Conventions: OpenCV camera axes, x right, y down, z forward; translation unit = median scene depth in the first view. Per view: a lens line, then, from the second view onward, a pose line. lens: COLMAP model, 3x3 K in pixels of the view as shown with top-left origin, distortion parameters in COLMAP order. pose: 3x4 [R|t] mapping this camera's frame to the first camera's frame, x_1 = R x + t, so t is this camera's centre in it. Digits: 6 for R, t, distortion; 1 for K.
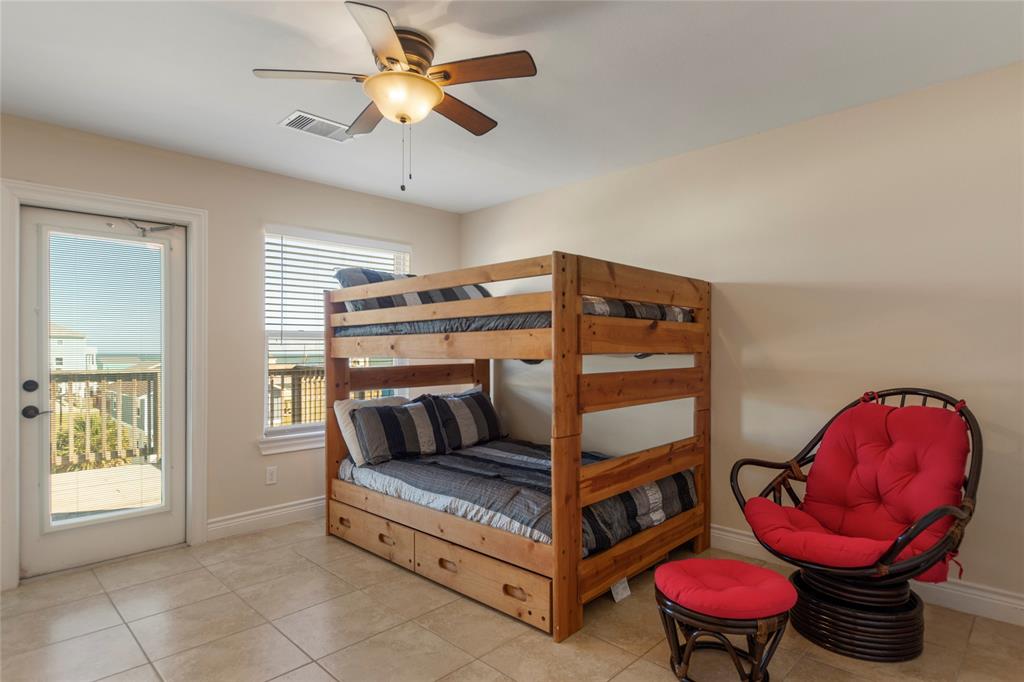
lens RADIAL K [[547.3, 0, 513.6], [0, 547.3, 346.0], [0, 0, 1]] dist [-0.003286, 0.000730]
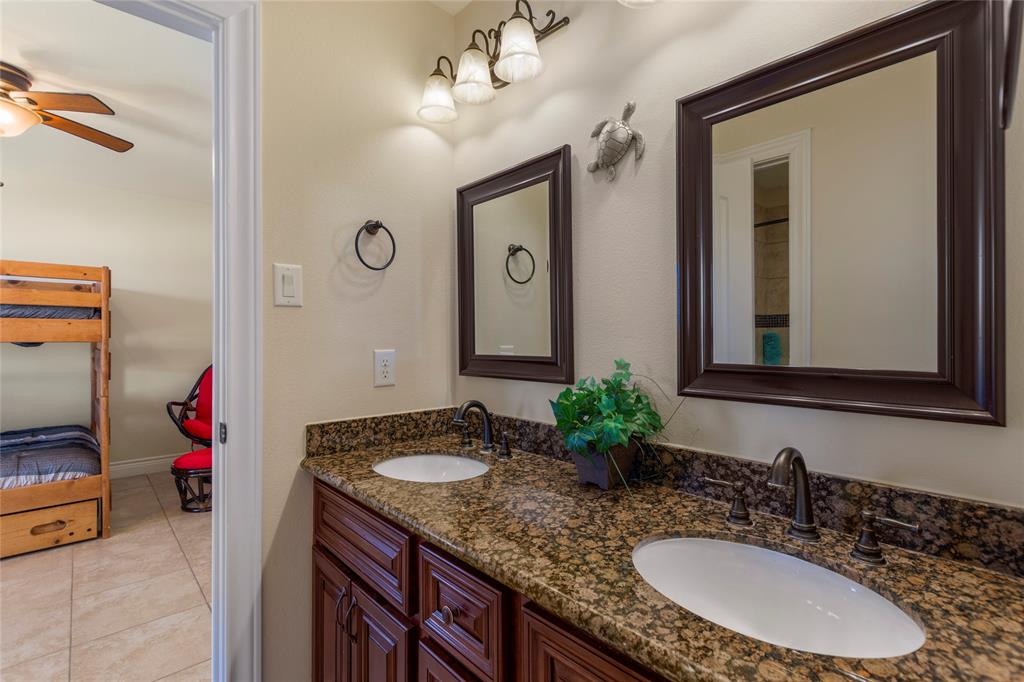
lens RADIAL K [[462.7, 0, 514.2], [0, 462.7, 337.5], [0, 0, 1]] dist [0.004371, 0.001016]
pose [[0.050910, -0.001023, 0.998703, -0.981426], [-0.003117, 0.999994, 0.001183, 0.008281], [-0.998698, -0.003173, 0.050907, -0.117288]]
